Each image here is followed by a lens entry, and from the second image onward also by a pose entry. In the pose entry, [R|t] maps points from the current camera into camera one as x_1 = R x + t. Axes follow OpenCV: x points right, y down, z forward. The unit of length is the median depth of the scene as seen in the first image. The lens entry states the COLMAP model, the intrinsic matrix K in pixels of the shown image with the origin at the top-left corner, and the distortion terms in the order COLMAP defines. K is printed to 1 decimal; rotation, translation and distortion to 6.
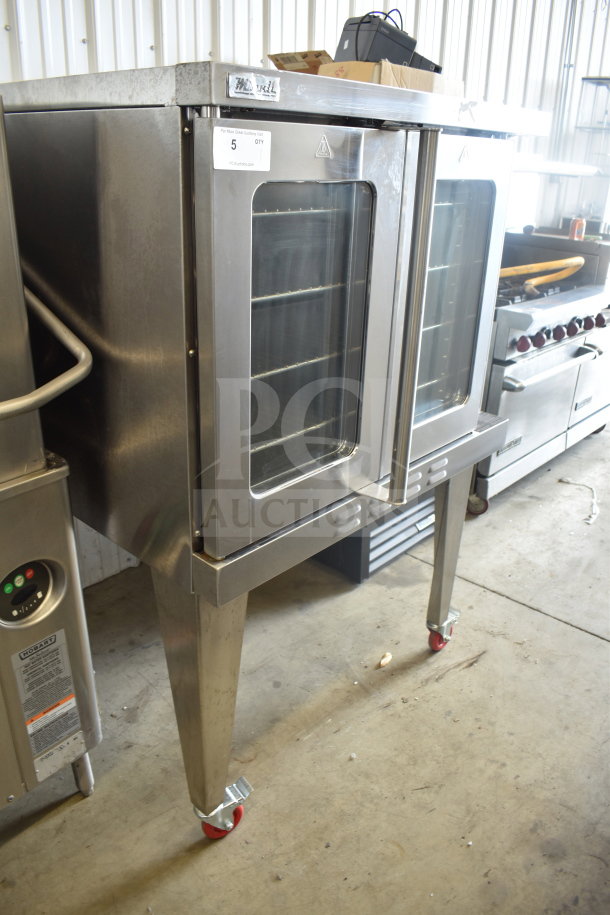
lens RADIAL K [[704.7, 0, 309.2], [0, 704.7, 456.5], [0, 0, 1]] dist [-0.100549, 0.013492]
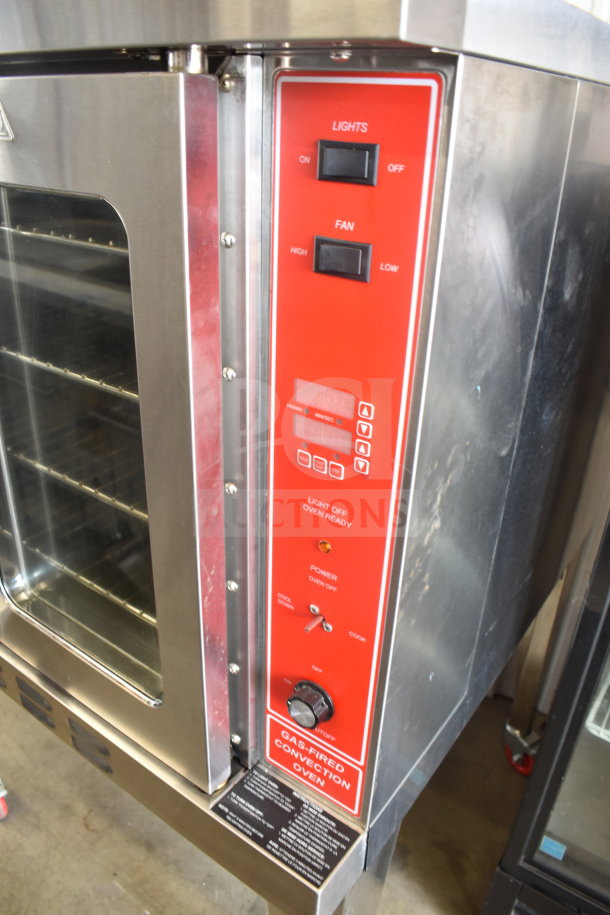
lens RADIAL K [[704.7, 0, 304.0], [0, 704.7, 462.4], [0, 0, 1]] dist [-0.100549, 0.013492]
pose [[0.107446, 0.432727, -0.895100, 0.481365], [-0.434902, 0.830062, 0.349080, -0.340913], [0.894045, 0.351773, 0.277380, 0.783198]]
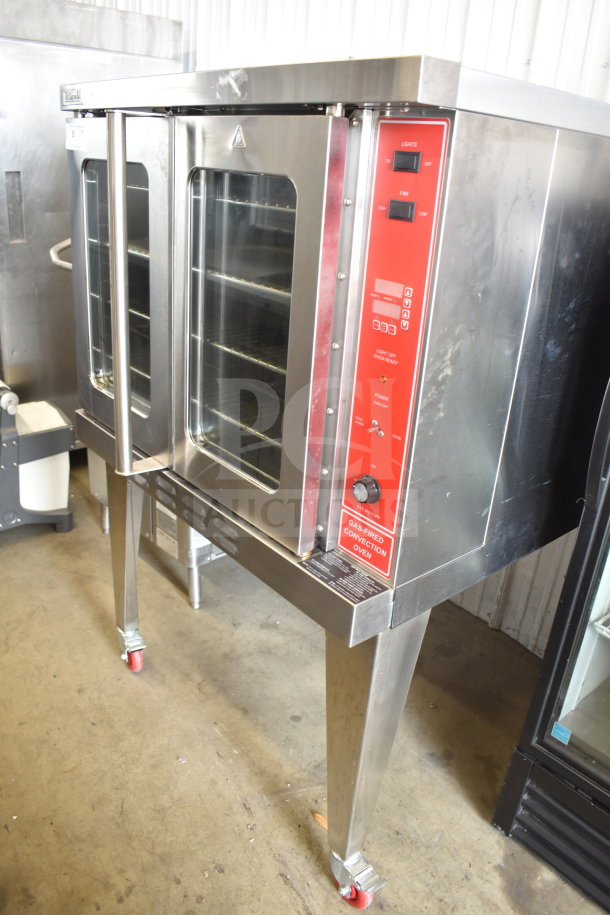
lens RADIAL K [[704.7, 0, 303.2], [0, 704.7, 463.1], [0, 0, 1]] dist [-0.100549, 0.013492]
pose [[-0.127163, 0.361345, -0.923720, 0.743861], [-0.468343, 0.799054, 0.377051, -0.330052], [0.874348, 0.480565, 0.067623, 0.829303]]
